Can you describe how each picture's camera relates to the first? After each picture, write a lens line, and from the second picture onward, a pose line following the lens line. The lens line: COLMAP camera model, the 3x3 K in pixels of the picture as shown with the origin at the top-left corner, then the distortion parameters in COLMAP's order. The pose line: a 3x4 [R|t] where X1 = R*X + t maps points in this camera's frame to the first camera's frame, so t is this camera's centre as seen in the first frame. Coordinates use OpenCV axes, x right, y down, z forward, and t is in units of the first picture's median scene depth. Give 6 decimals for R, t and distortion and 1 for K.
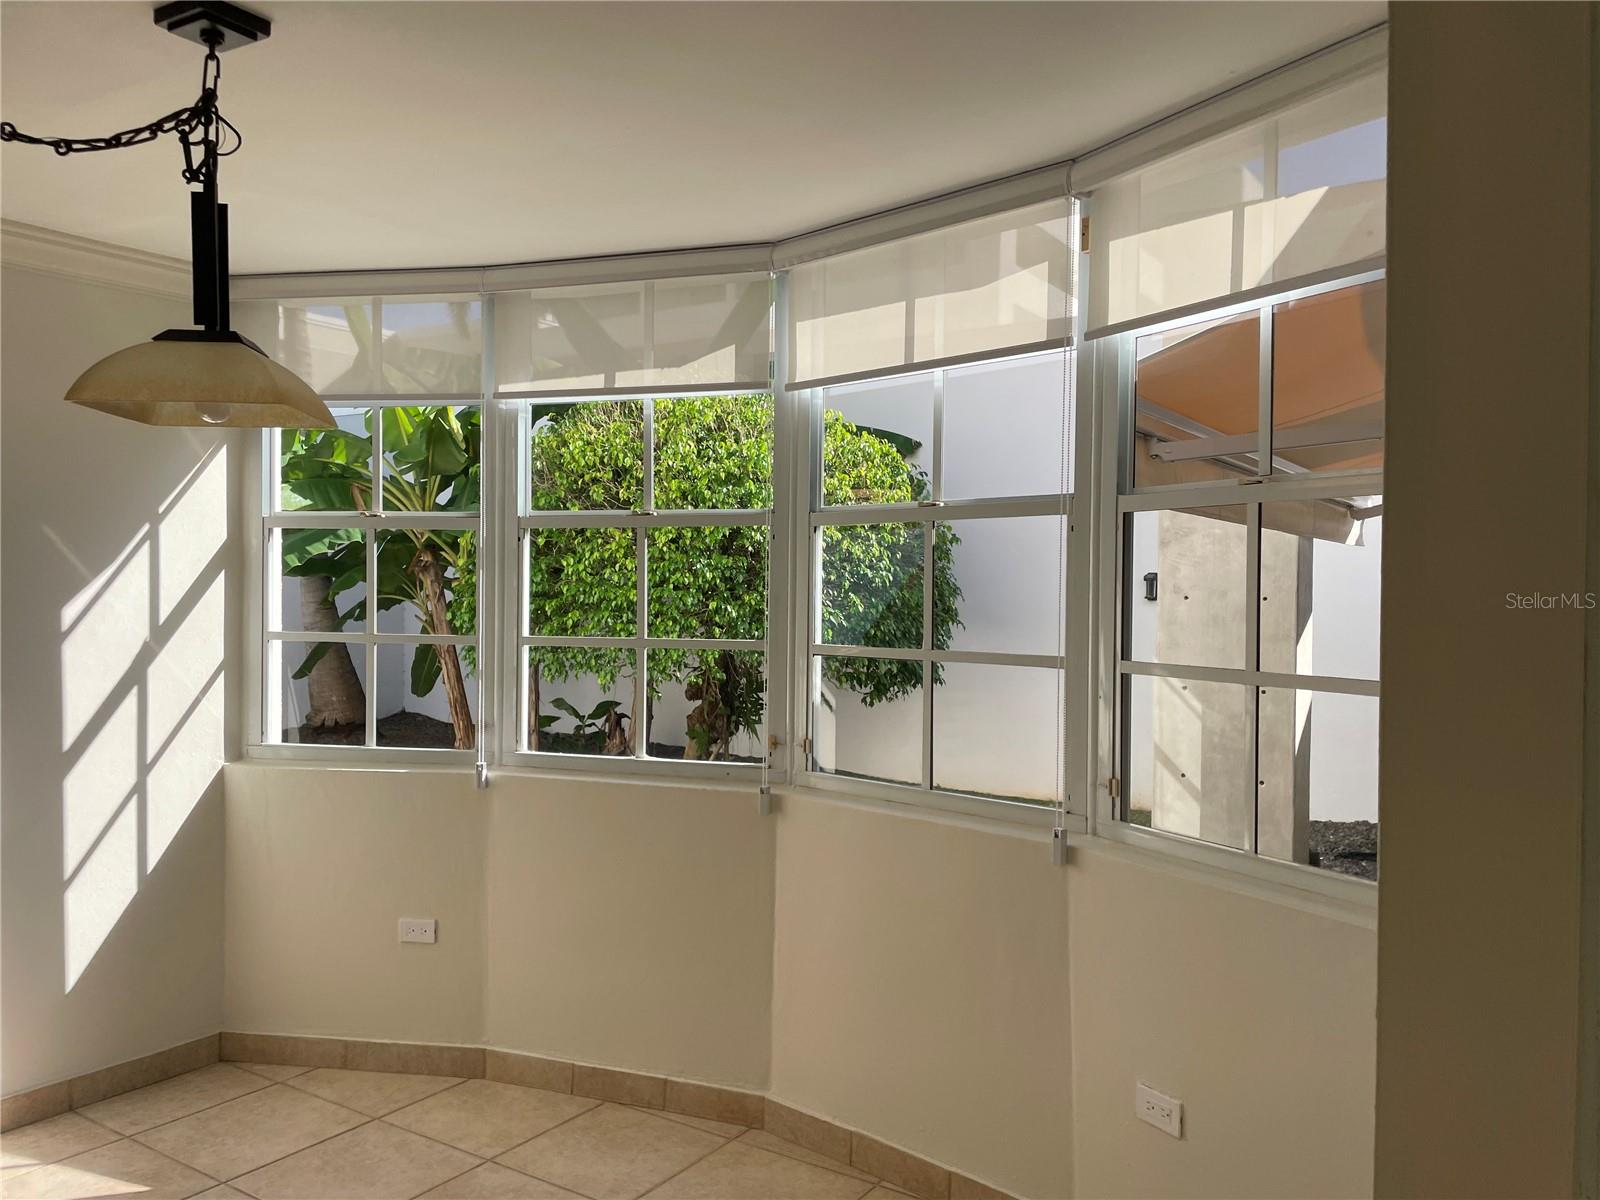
lens RADIAL K [[1216.8, 0, 800.0], [0, 1216.8, 600.0], [0, 0, 1]] dist [0.008918, -0.000717]
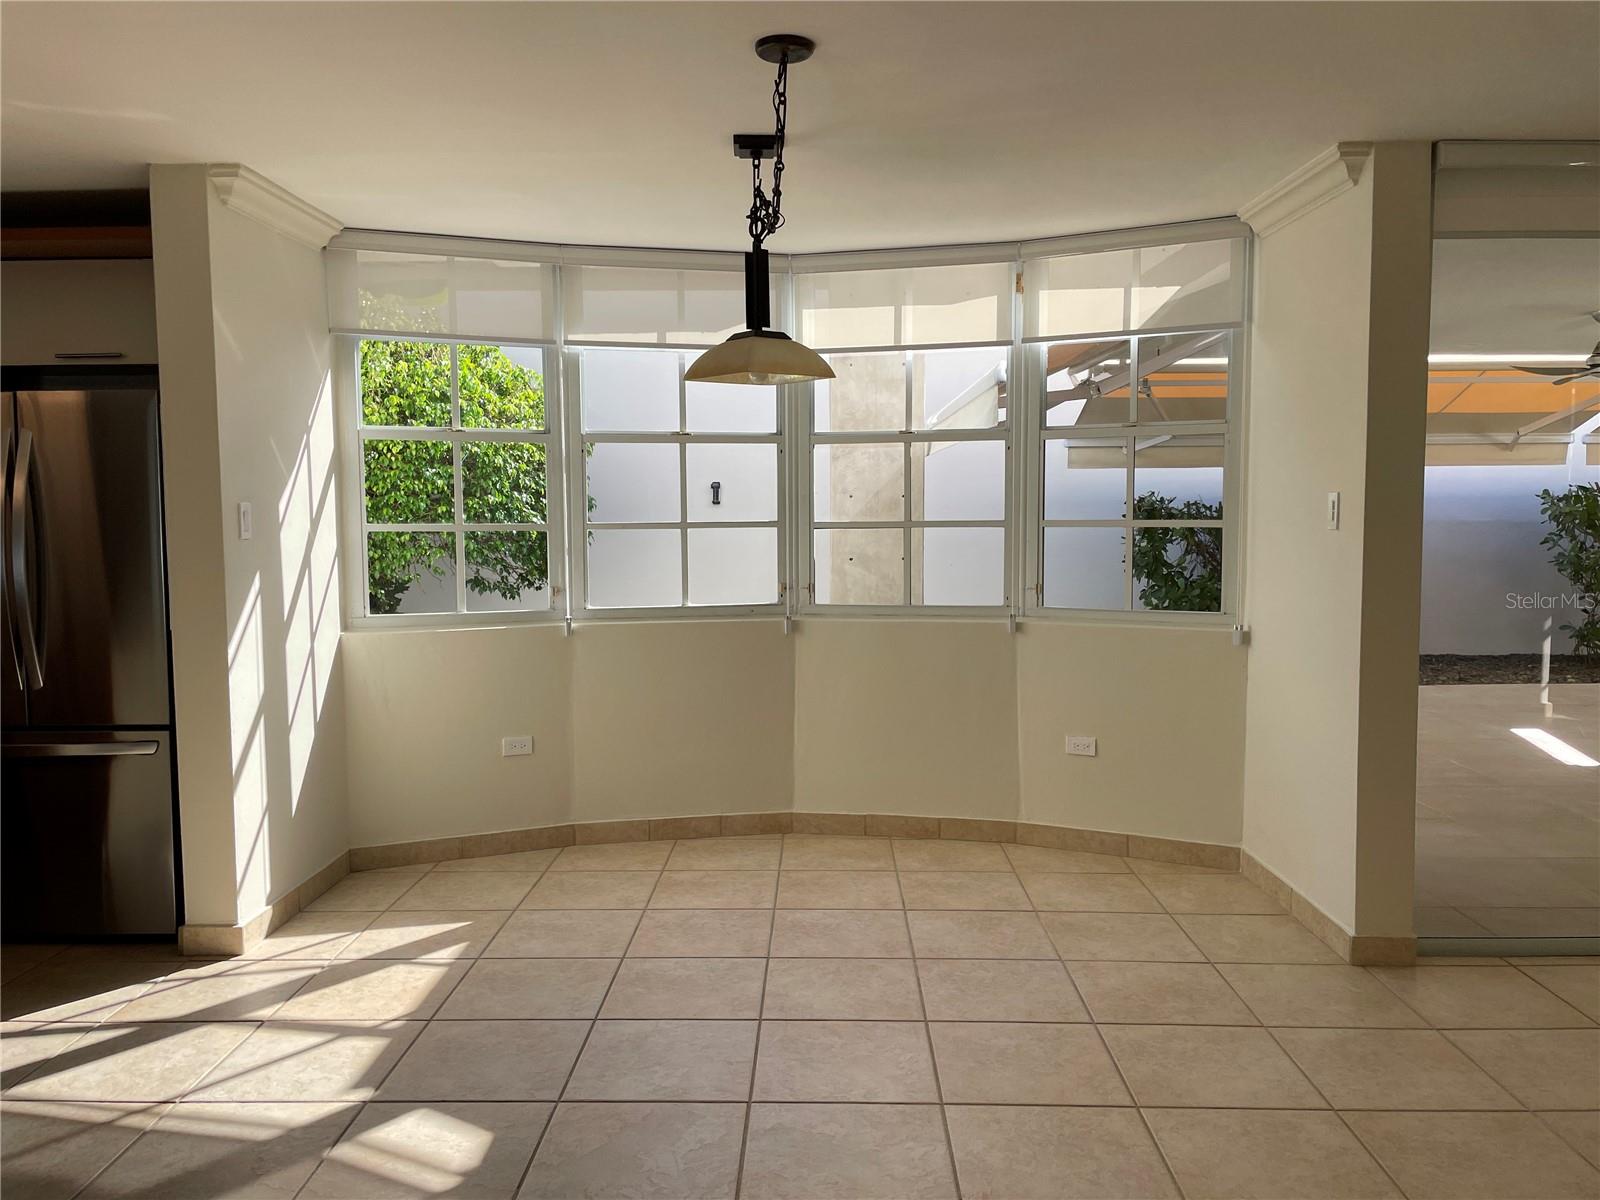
lens RADIAL K [[1210.1, 0, 800.0], [0, 1210.1, 600.0], [0, 0, 1]] dist [0.024699, -0.002042]
pose [[0.852933, -0.054636, 0.519153, -0.463729], [0.017694, 0.996962, 0.075851, 0.011060], [-0.521720, -0.055510, 0.851309, -0.176179]]
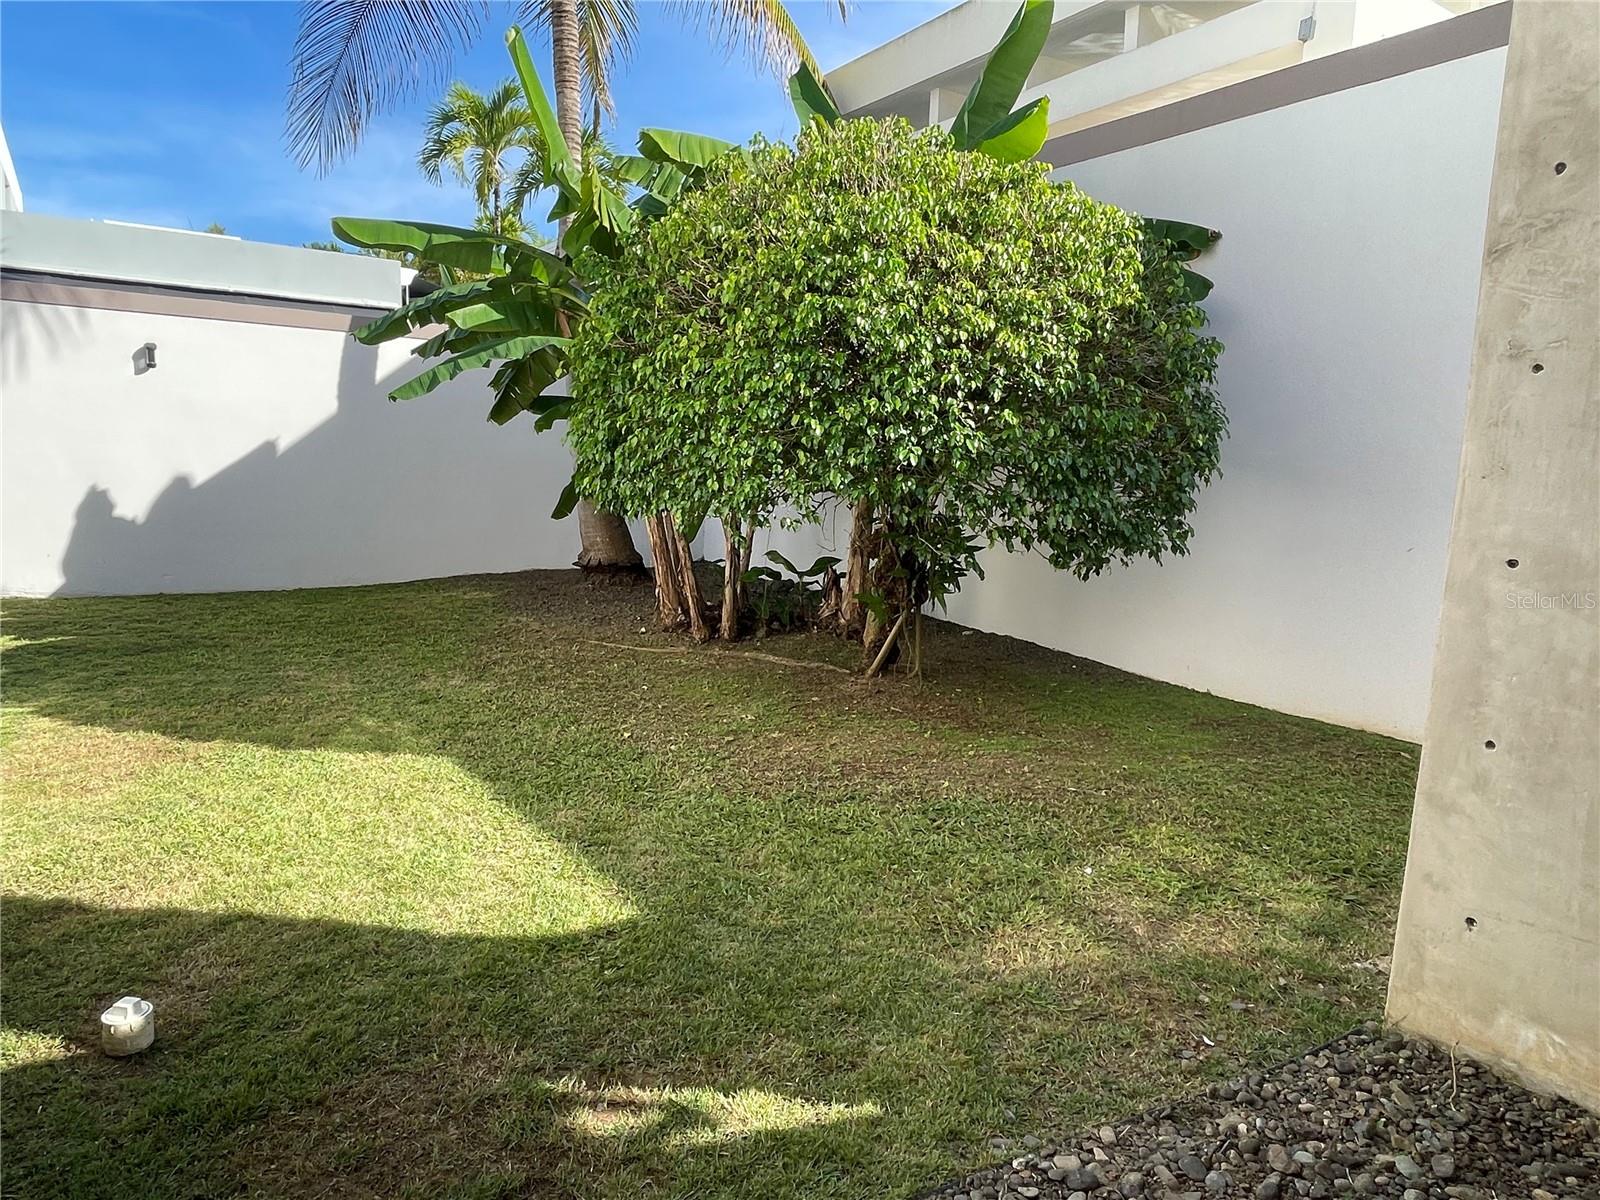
lens RADIAL K [[1032.2, 0, 800.0], [0, 1032.2, 600.0], [0, 0, 1]] dist [0.026753, -0.042513]
pose [[0.918250, 0.074773, -0.388877, 0.218928], [-0.032465, 0.992921, 0.114258, 0.049387], [0.394667, -0.092292, 0.914177, 0.522943]]
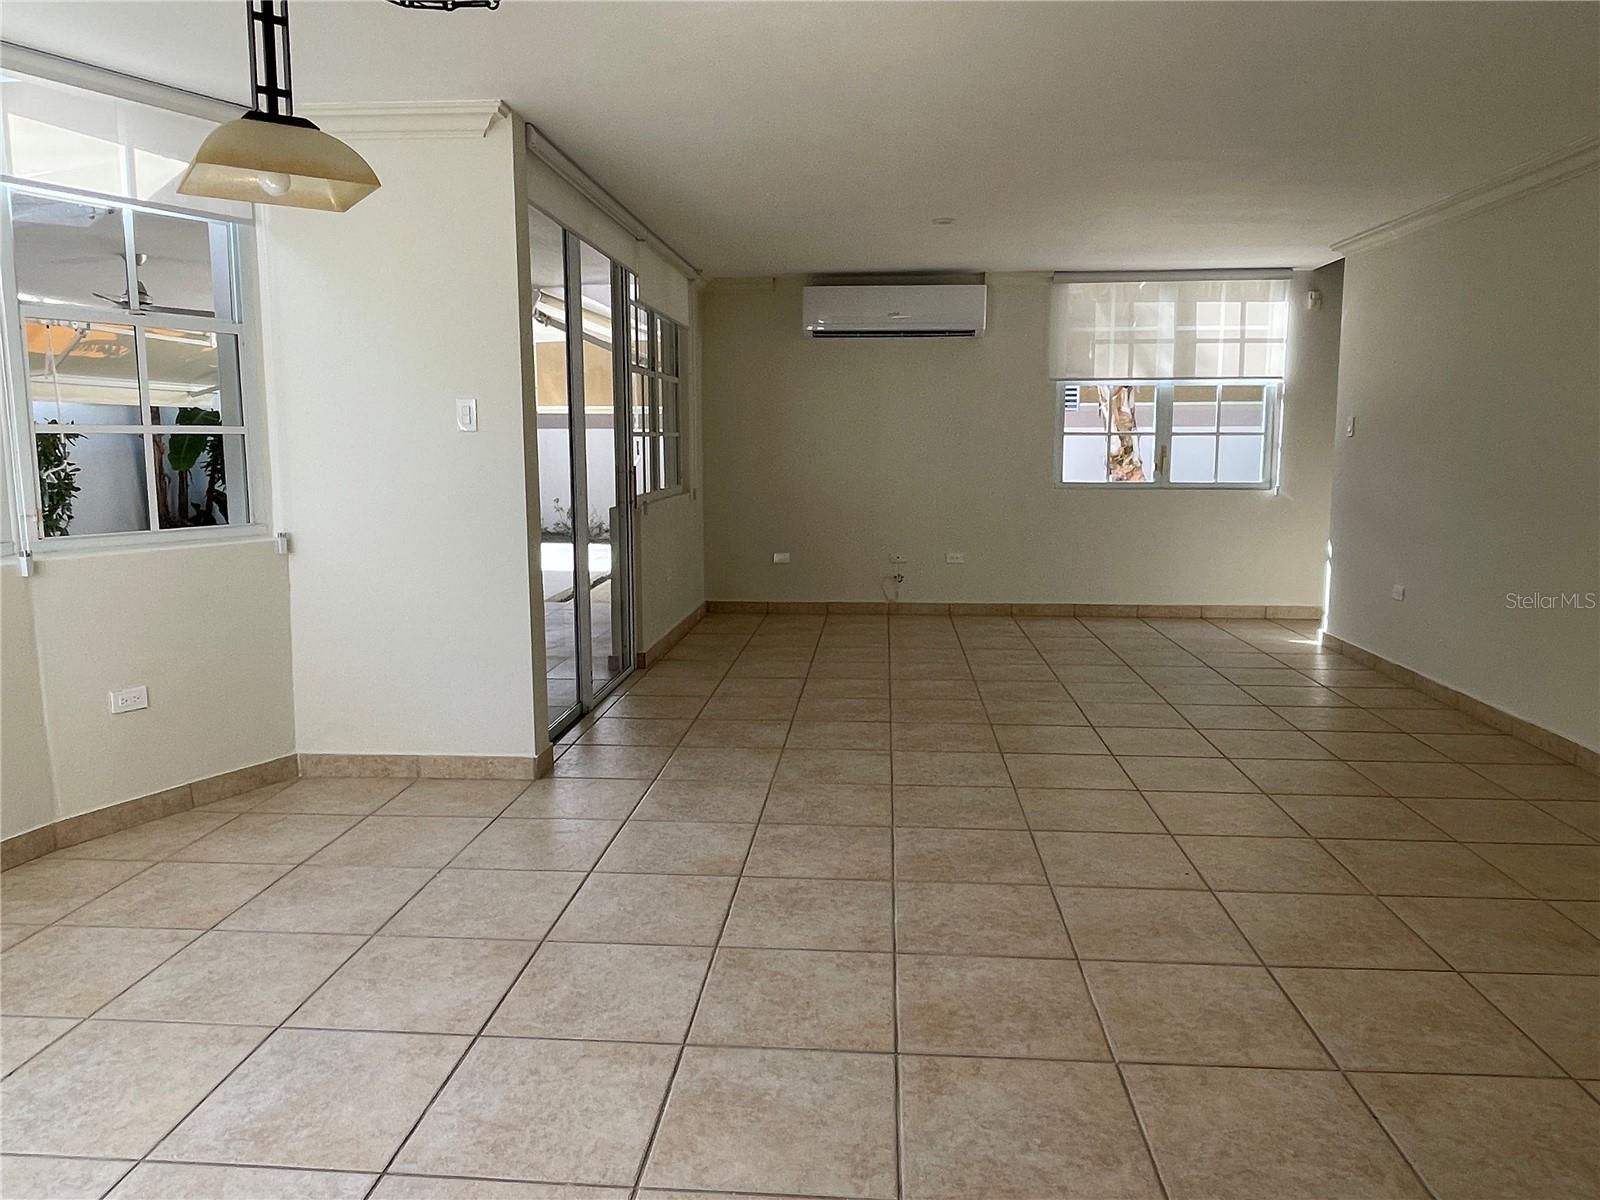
lens RADIAL K [[1095.0, 0, 793.9], [0, 1095.0, 580.3], [0, 0, 1]] dist [-0.004924, -0.000975]
pose [[-0.476877, -0.118459, 0.870951, -0.584459], [0.008335, 0.990223, 0.139245, 0.027180], [-0.878930, 0.073662, -0.471227, 0.381667]]
